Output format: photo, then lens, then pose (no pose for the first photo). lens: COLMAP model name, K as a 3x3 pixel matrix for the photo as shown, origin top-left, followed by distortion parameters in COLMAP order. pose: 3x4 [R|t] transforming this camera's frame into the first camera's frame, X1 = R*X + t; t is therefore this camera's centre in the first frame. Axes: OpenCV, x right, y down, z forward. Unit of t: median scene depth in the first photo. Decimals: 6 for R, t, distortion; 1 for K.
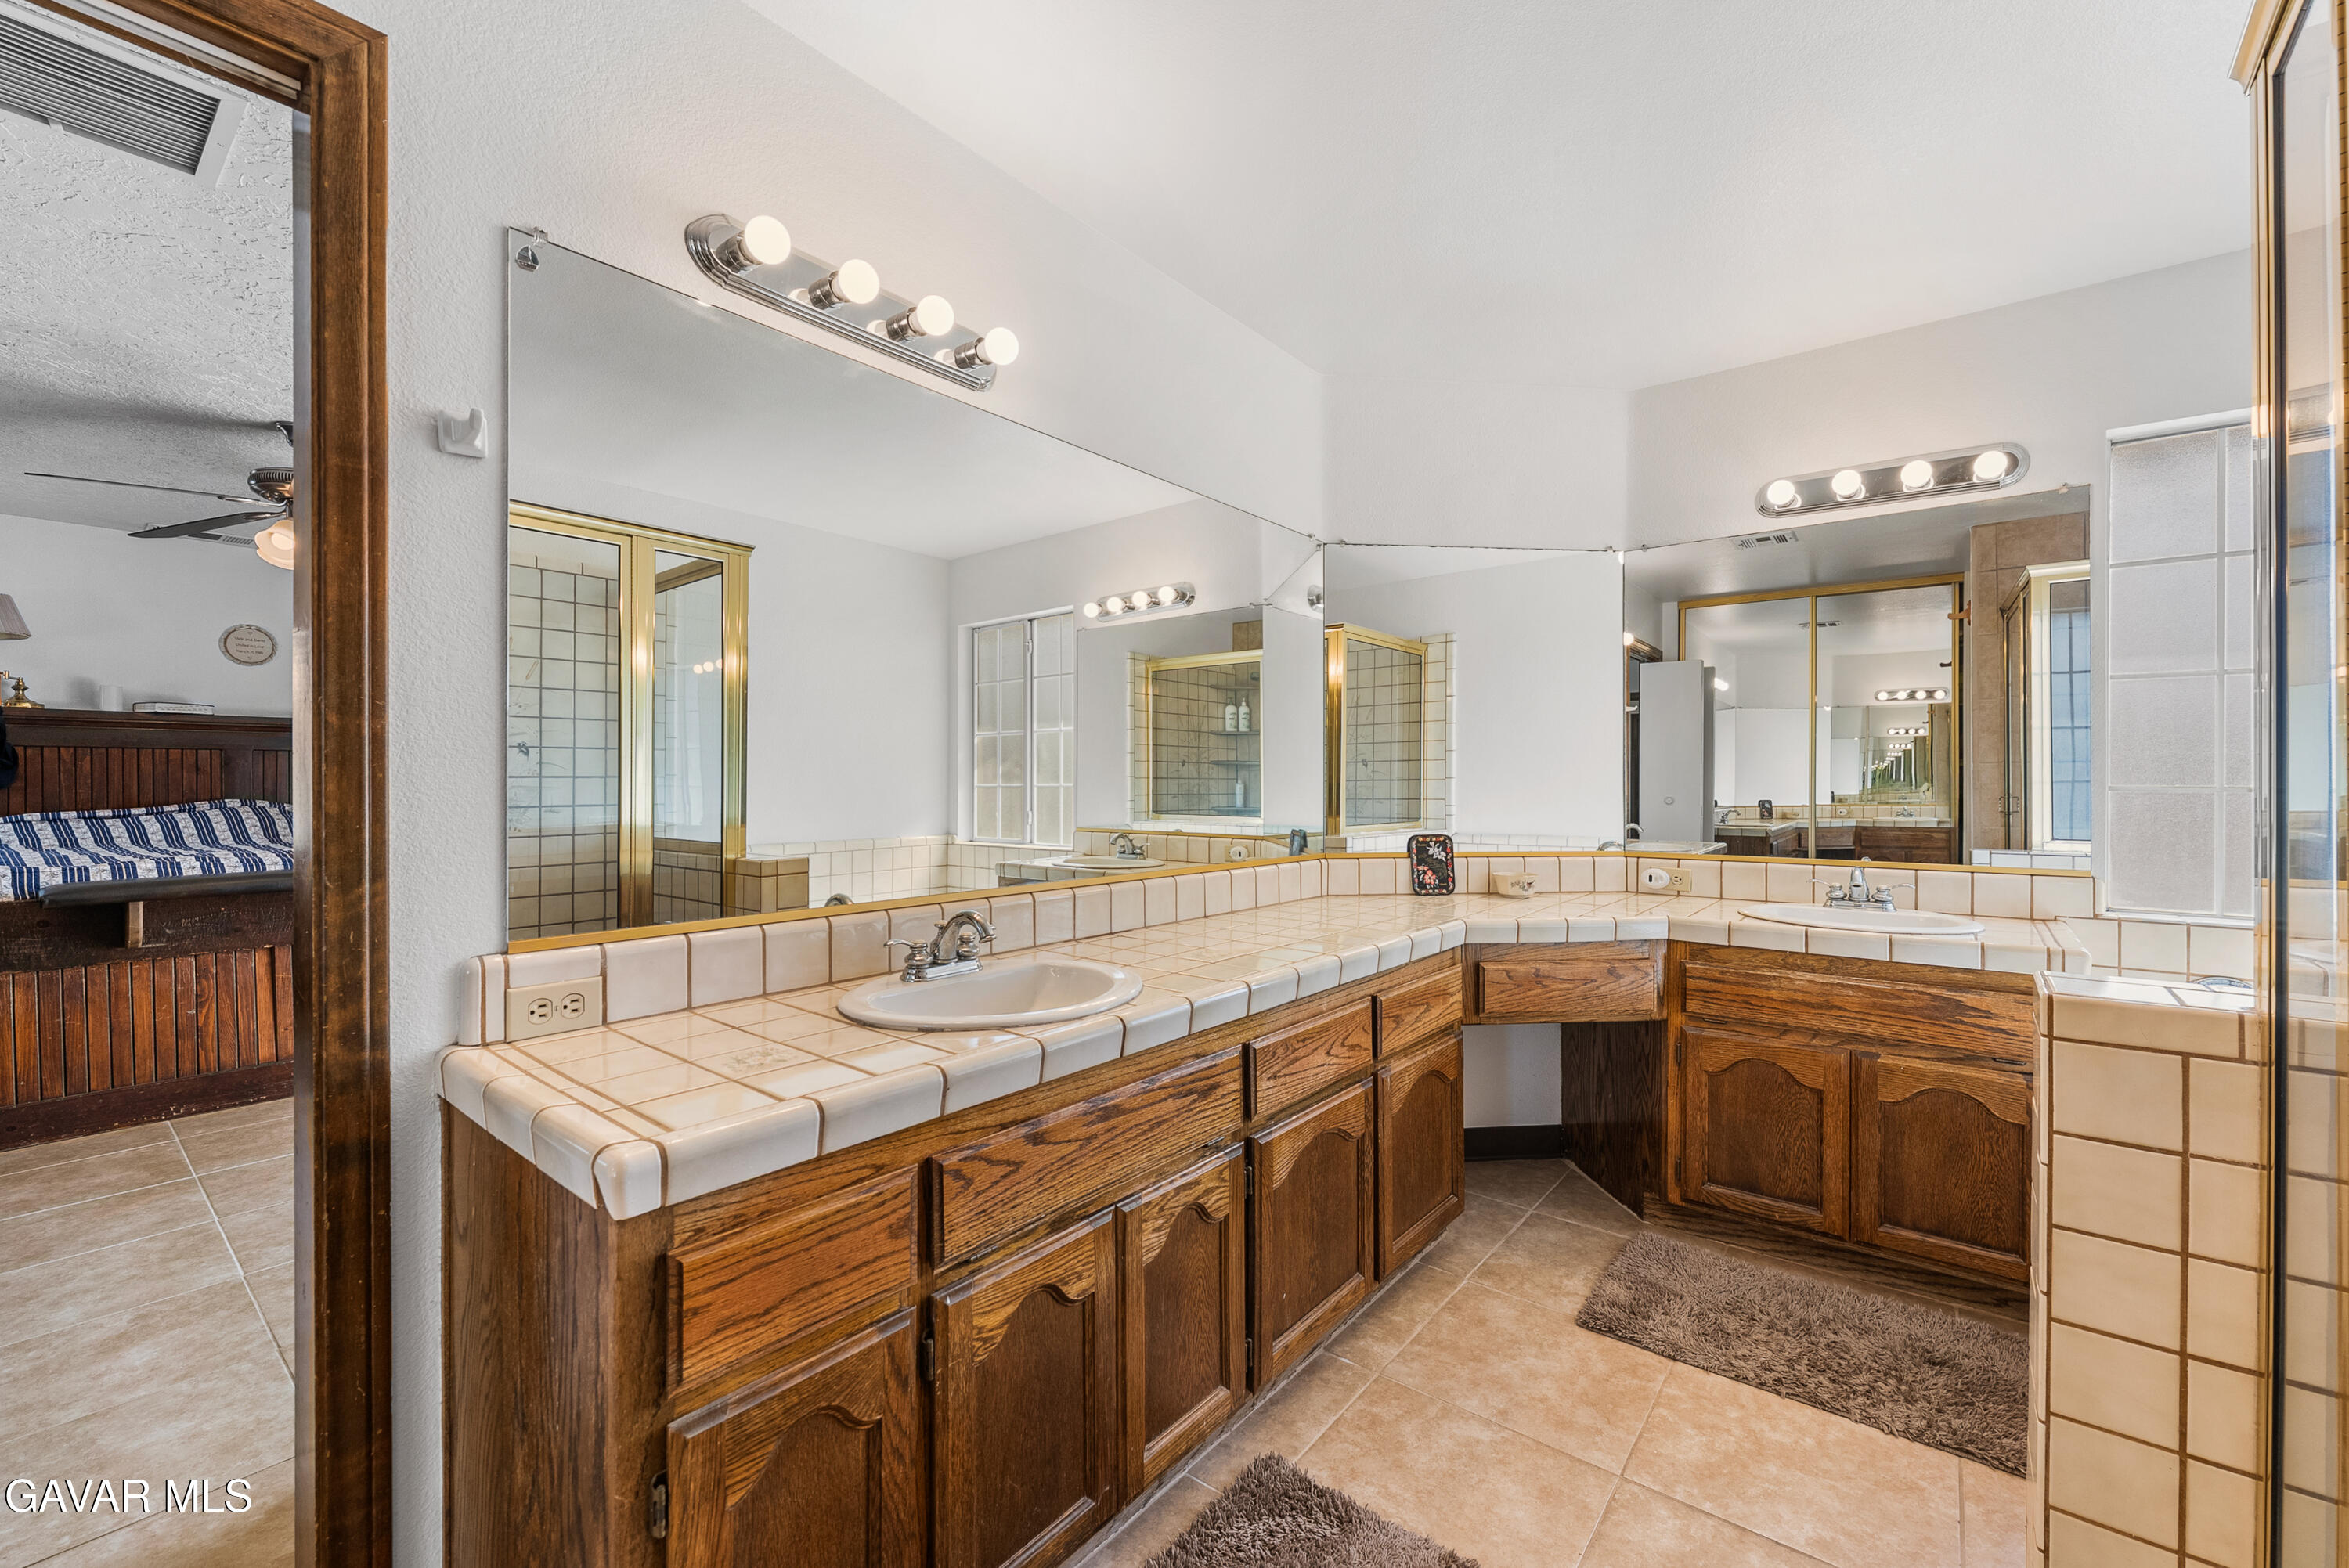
lens RADIAL K [[949.3, 0, 1182.5], [0, 949.3, 782.7], [0, 0, 1]] dist [-0.000174, 0.000062]
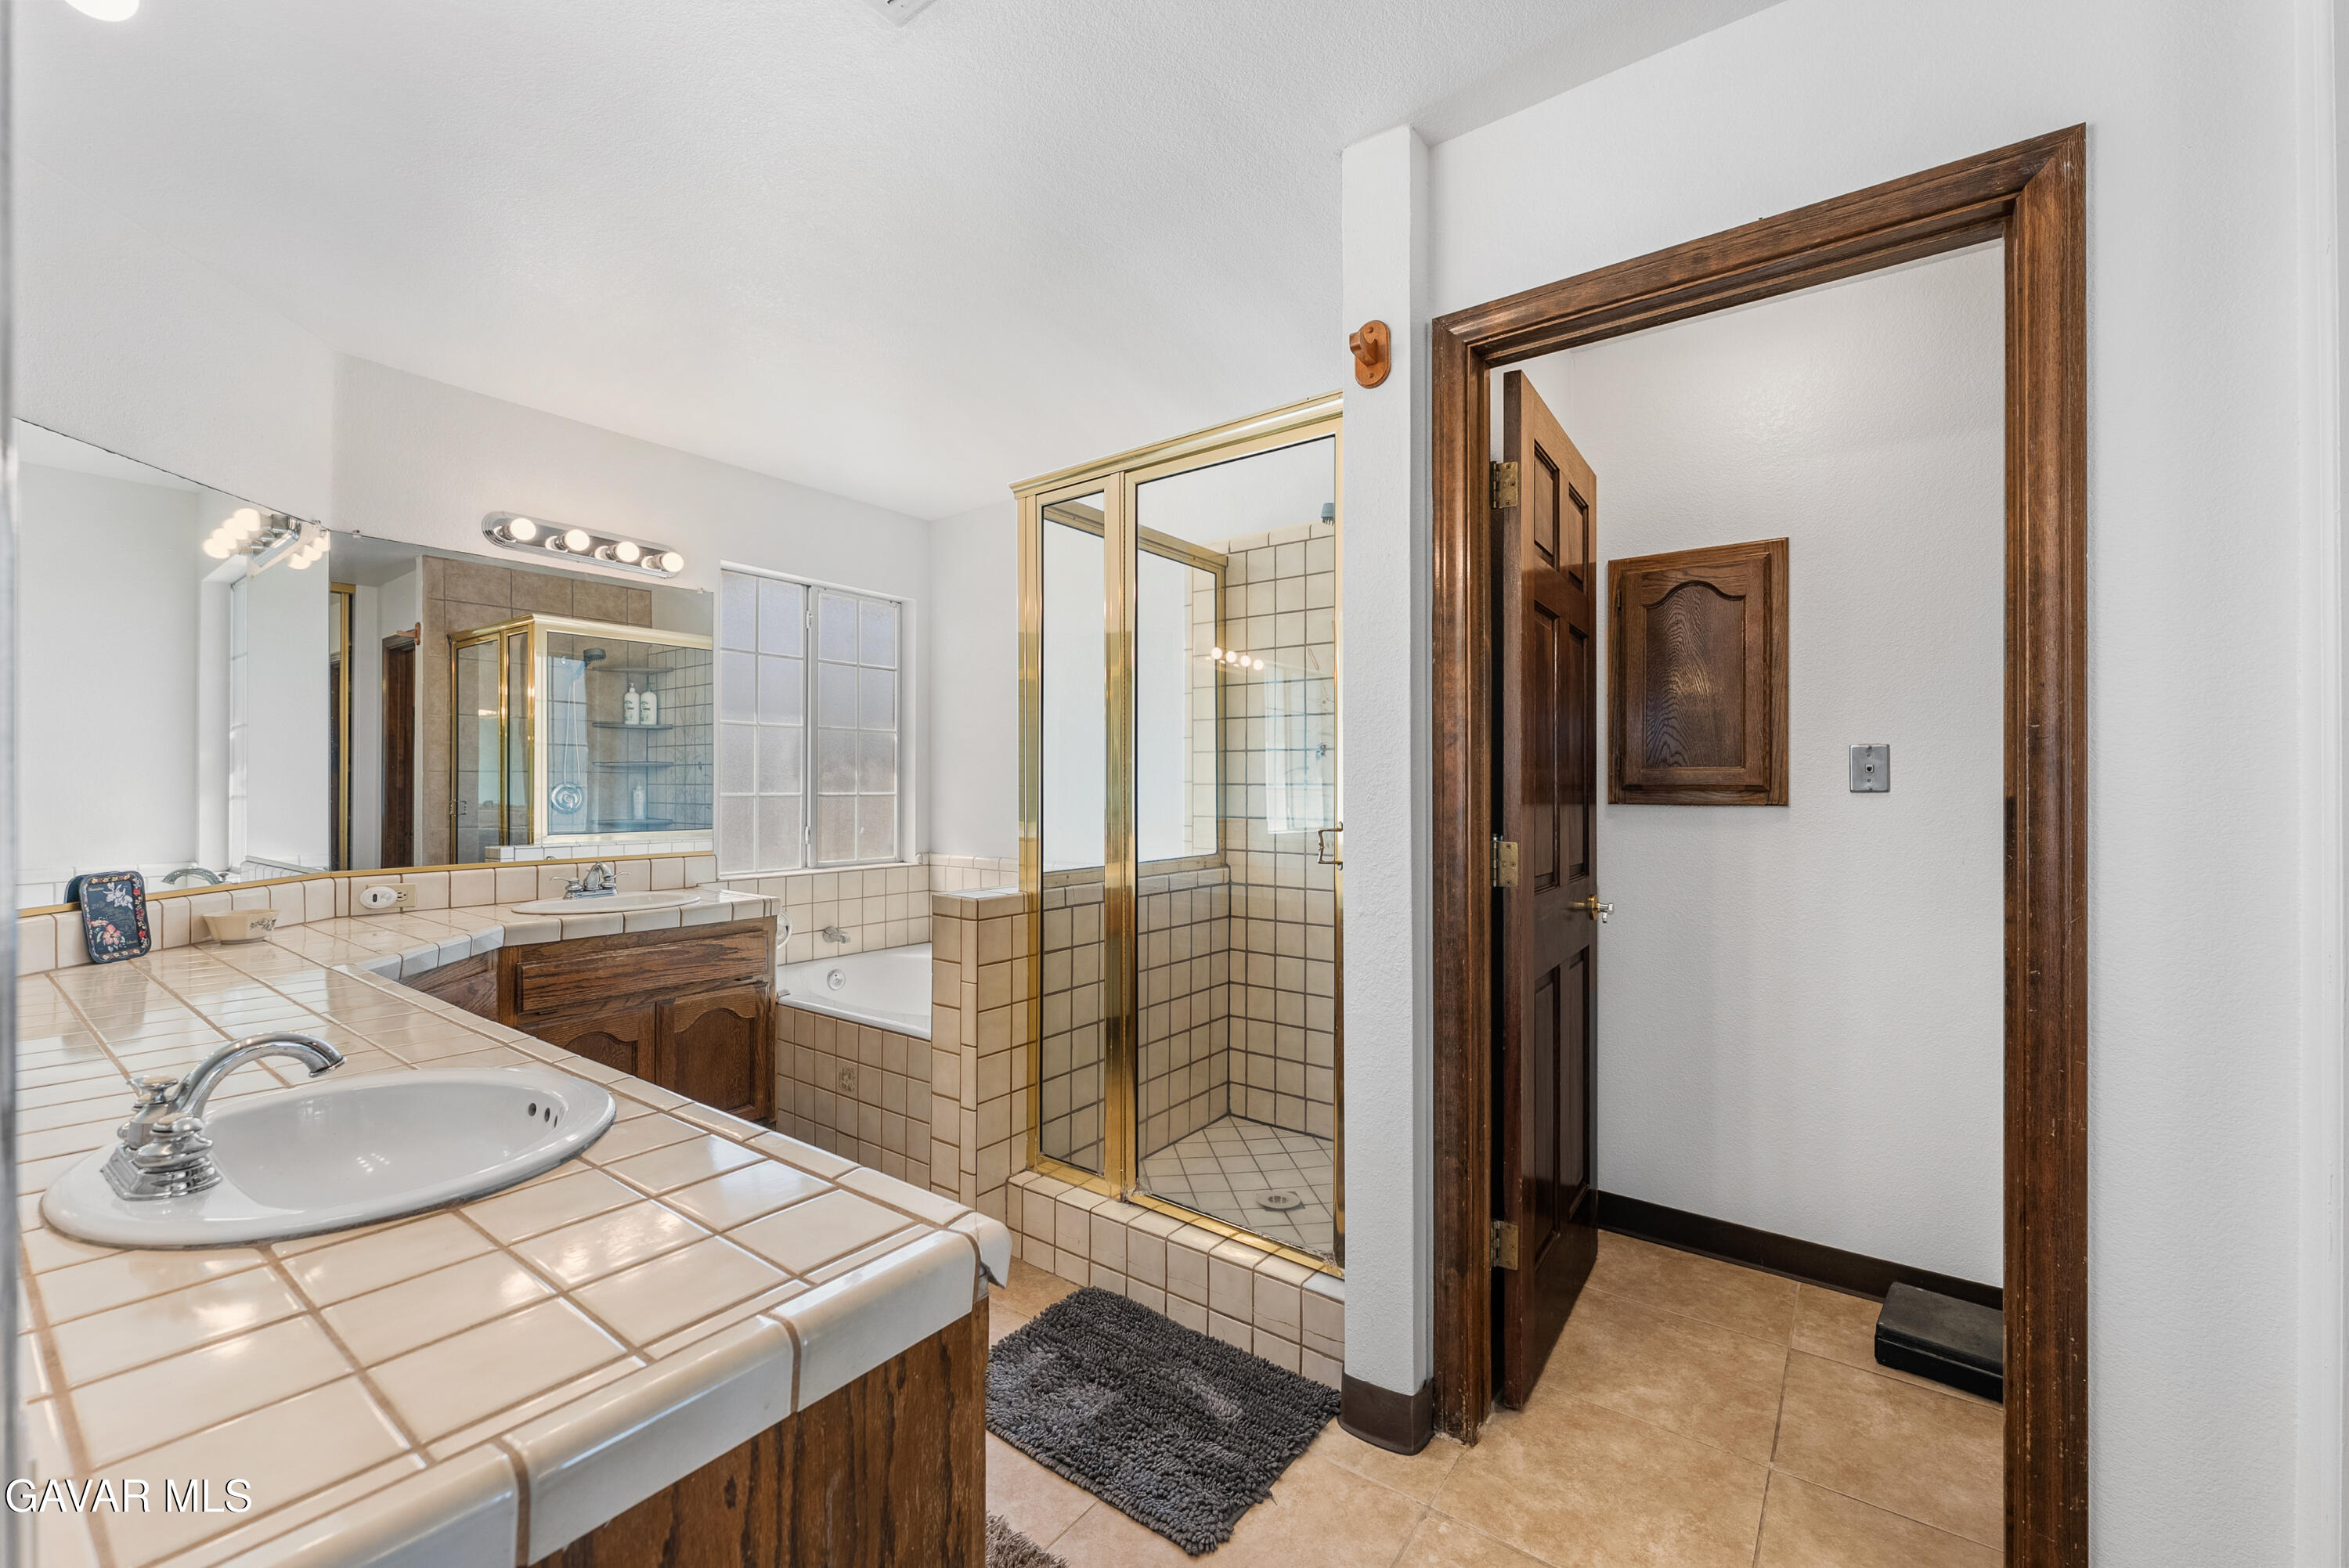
lens RADIAL K [[949.3, 0, 1182.5], [0, 949.3, 782.7], [0, 0, 1]] dist [-0.000174, 0.000062]
pose [[-0.043291, 0.001976, 0.999061, -0.589048], [-0.000620, 0.999998, -0.002004, -0.011838], [-0.999062, -0.000706, -0.043289, 0.334117]]
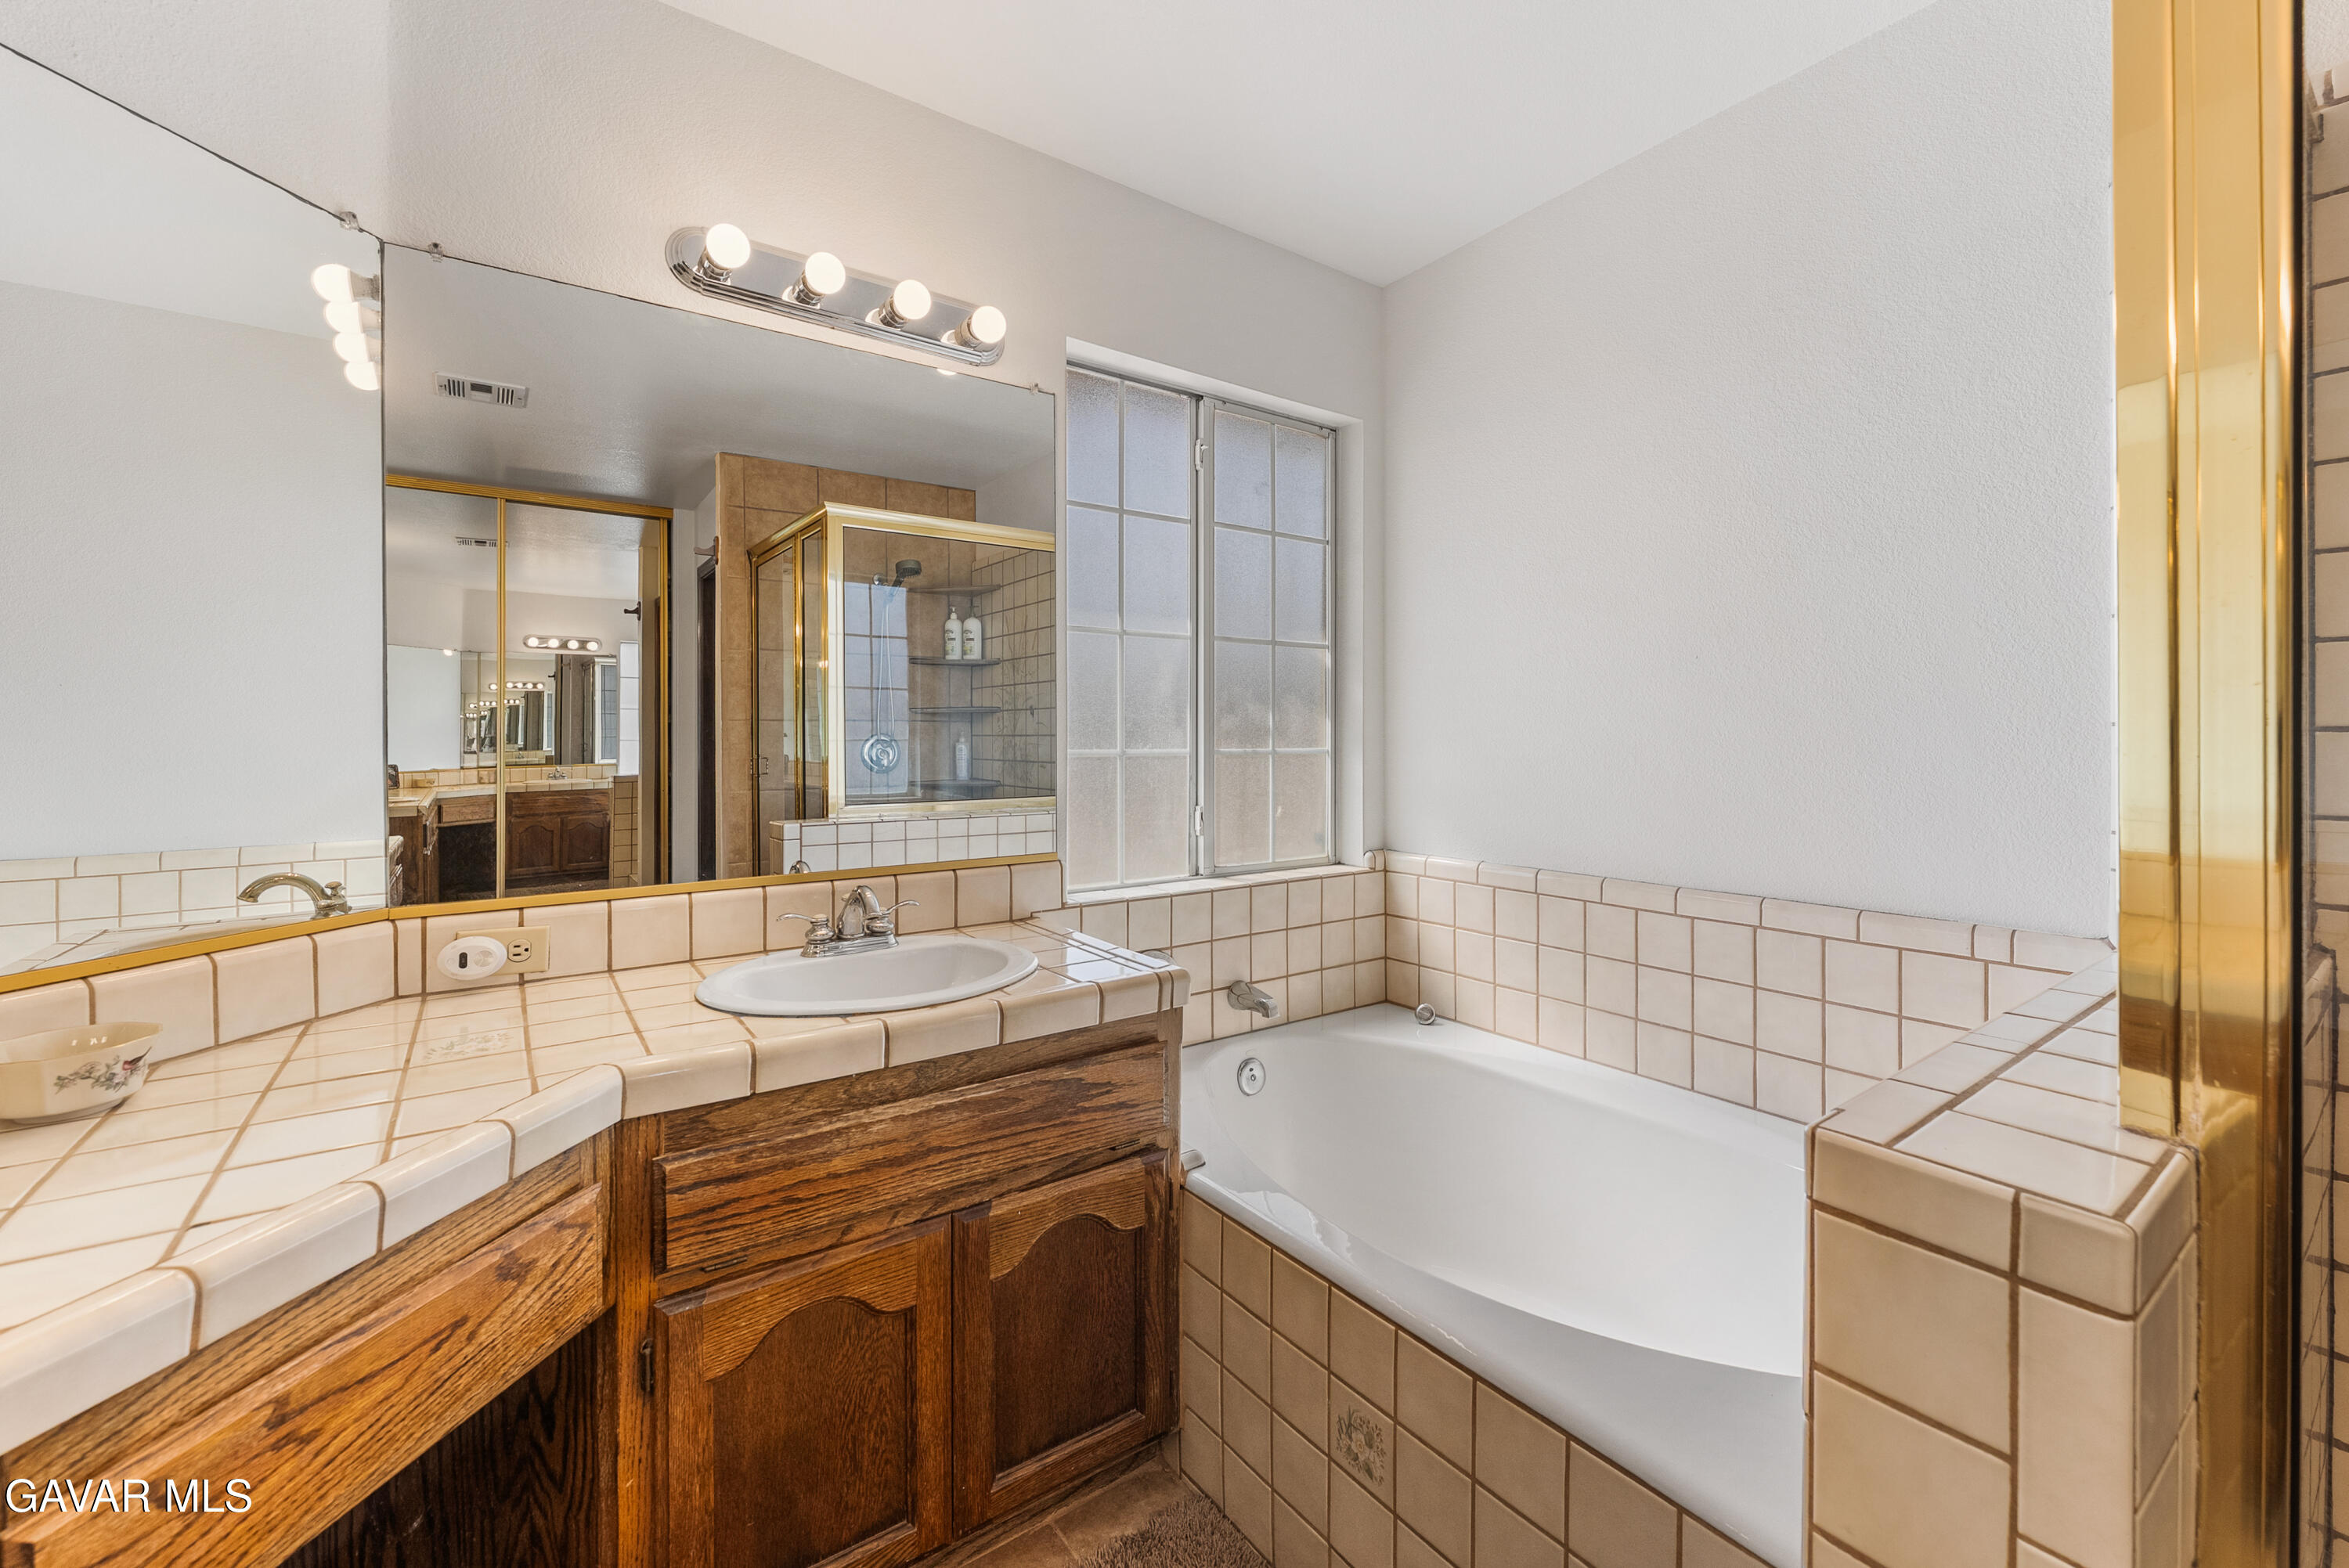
lens RADIAL K [[955.5, 0, 1181.4], [0, 955.5, 740.1], [0, 0, 1]] dist [-0.001025, -0.000223]
pose [[0.266112, -0.006026, 0.963923, 0.172467], [0.003262, 0.999980, 0.005351, -0.011808], [-0.963937, 0.001720, 0.266126, 0.685780]]
